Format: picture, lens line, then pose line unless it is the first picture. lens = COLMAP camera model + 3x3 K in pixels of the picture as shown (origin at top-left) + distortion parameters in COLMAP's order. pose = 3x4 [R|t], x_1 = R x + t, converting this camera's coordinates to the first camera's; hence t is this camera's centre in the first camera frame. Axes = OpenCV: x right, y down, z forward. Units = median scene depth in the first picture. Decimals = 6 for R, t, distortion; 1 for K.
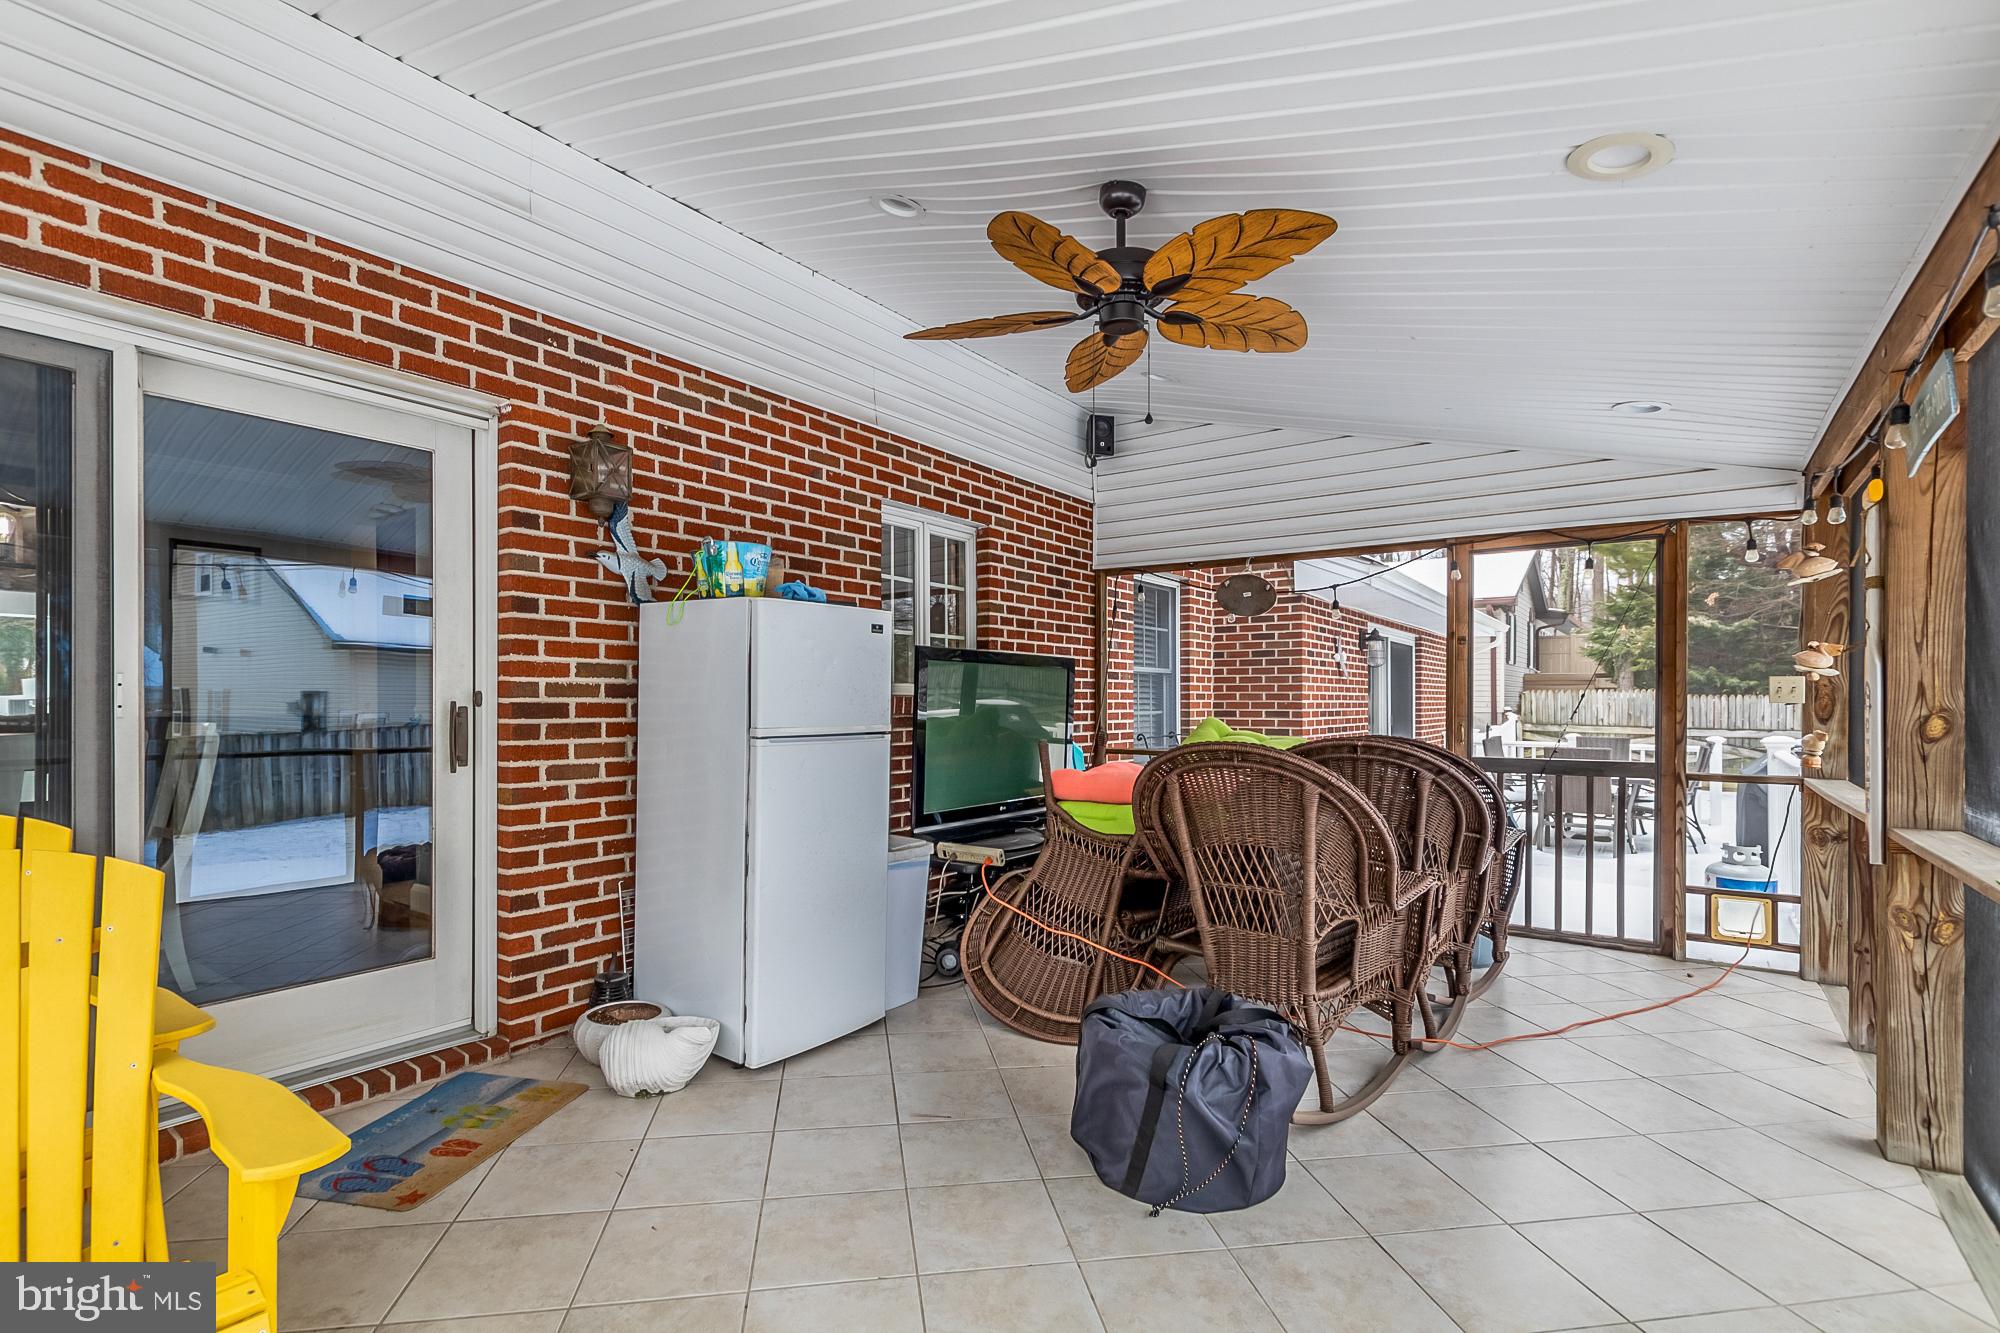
lens RADIAL K [[918.3, 0, 975.2], [0, 918.3, 687.3], [0, 0, 1]] dist [-0.003549, -0.000931]
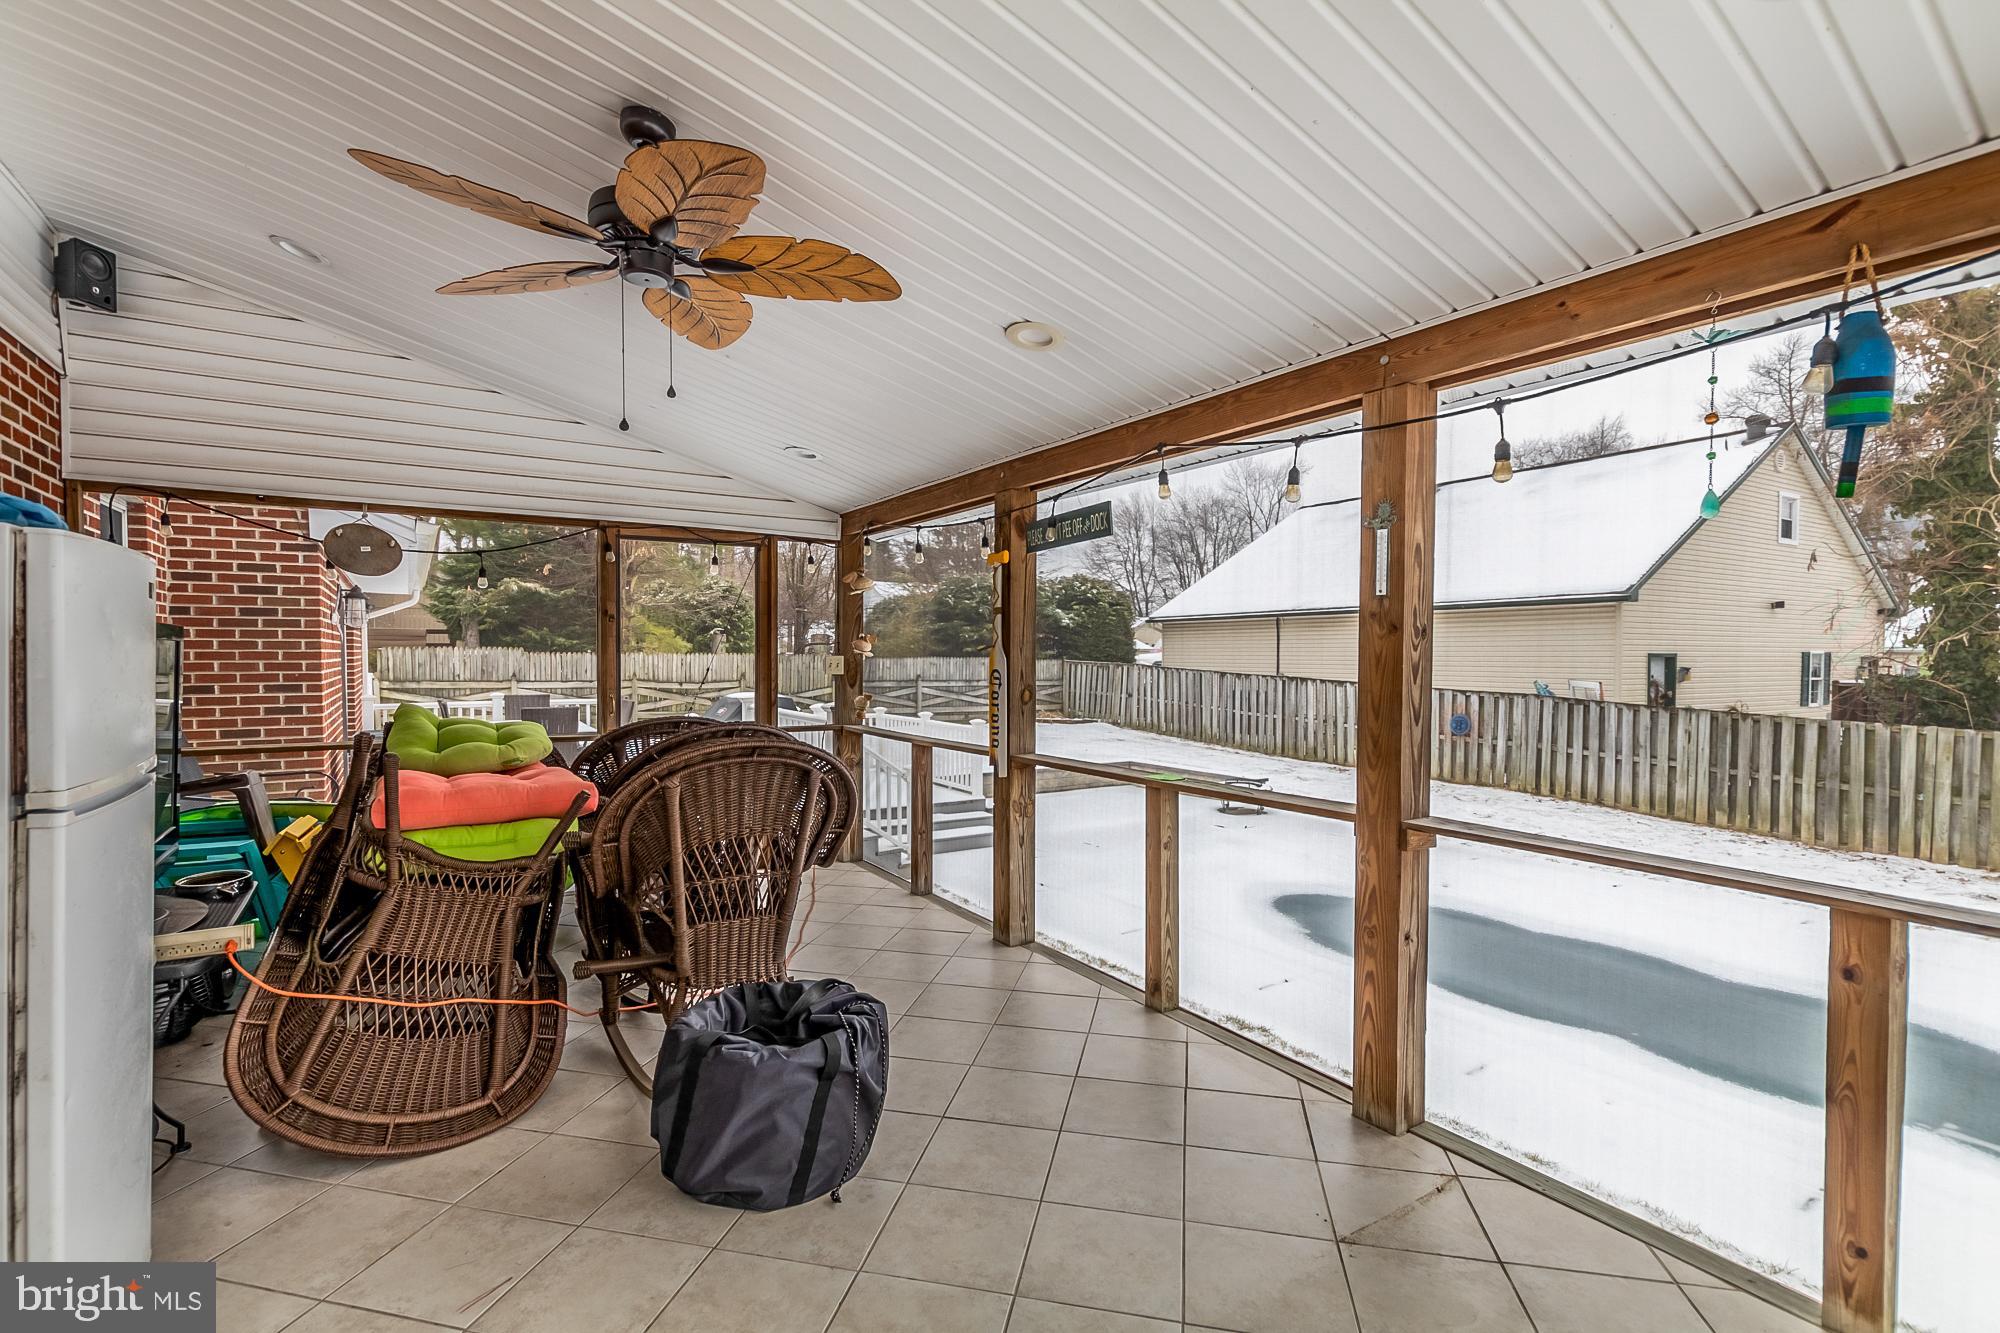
lens RADIAL K [[918.3, 0, 995.4], [0, 918.3, 664.4], [0, 0, 1]] dist [-0.003549, -0.000931]
pose [[0.353733, -0.013159, 0.935254, -0.382764], [-0.013885, 0.999717, 0.019318, -0.030387], [-0.935243, -0.019819, 0.353450, 0.257271]]
